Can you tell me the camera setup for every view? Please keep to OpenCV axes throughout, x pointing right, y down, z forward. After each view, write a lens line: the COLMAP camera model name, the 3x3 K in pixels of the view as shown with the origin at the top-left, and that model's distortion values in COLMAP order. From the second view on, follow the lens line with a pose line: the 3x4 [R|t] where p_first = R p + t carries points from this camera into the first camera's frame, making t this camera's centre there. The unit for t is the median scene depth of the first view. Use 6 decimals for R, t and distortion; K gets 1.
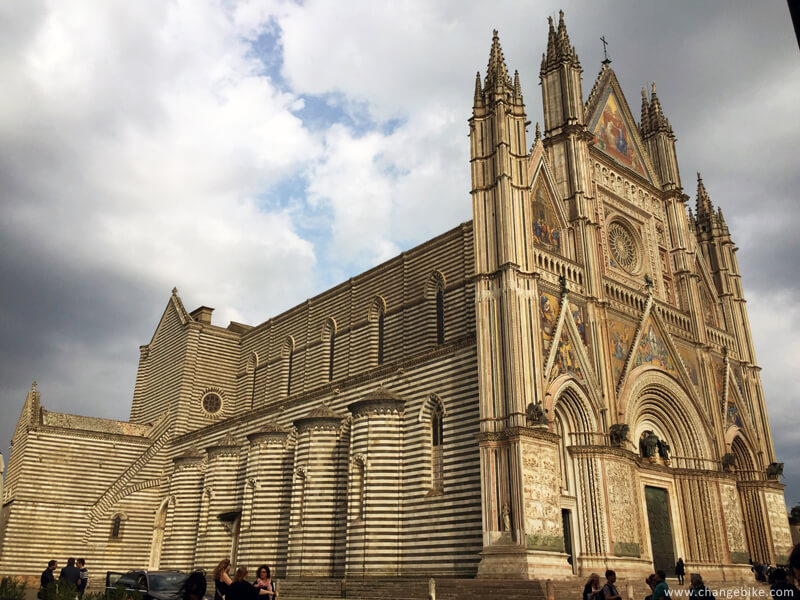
lens RADIAL K [[706.4, 0, 400.0], [0, 706.4, 300.0], [0, 0, 1]] dist [0.002346, 0.000686]
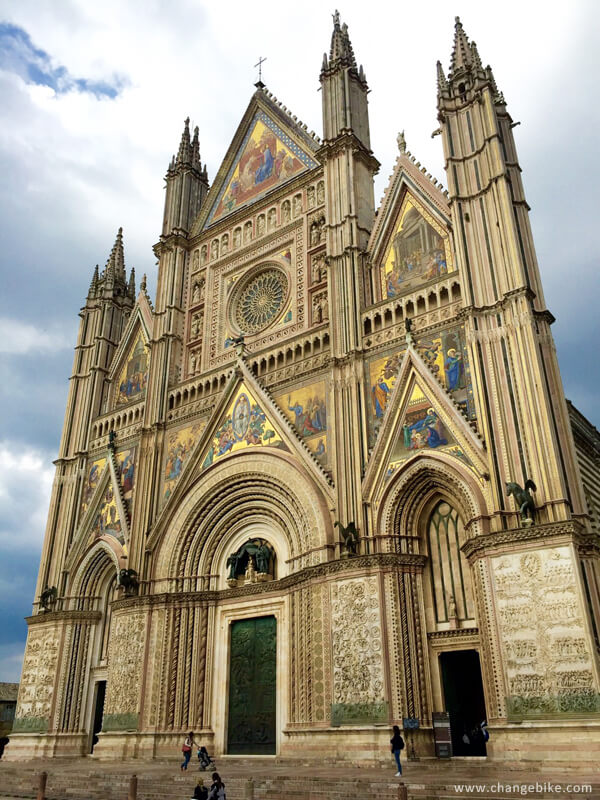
lens RADIAL K [[771.9, 0, 300.0], [0, 771.9, 400.0], [0, 0, 1]] dist [-0.002182, -0.002599]
pose [[0.208749, -0.447821, -0.869414, 1.156161], [0.365418, 0.860325, -0.355401, 0.375857], [0.907135, -0.243510, 0.343234, 0.851947]]
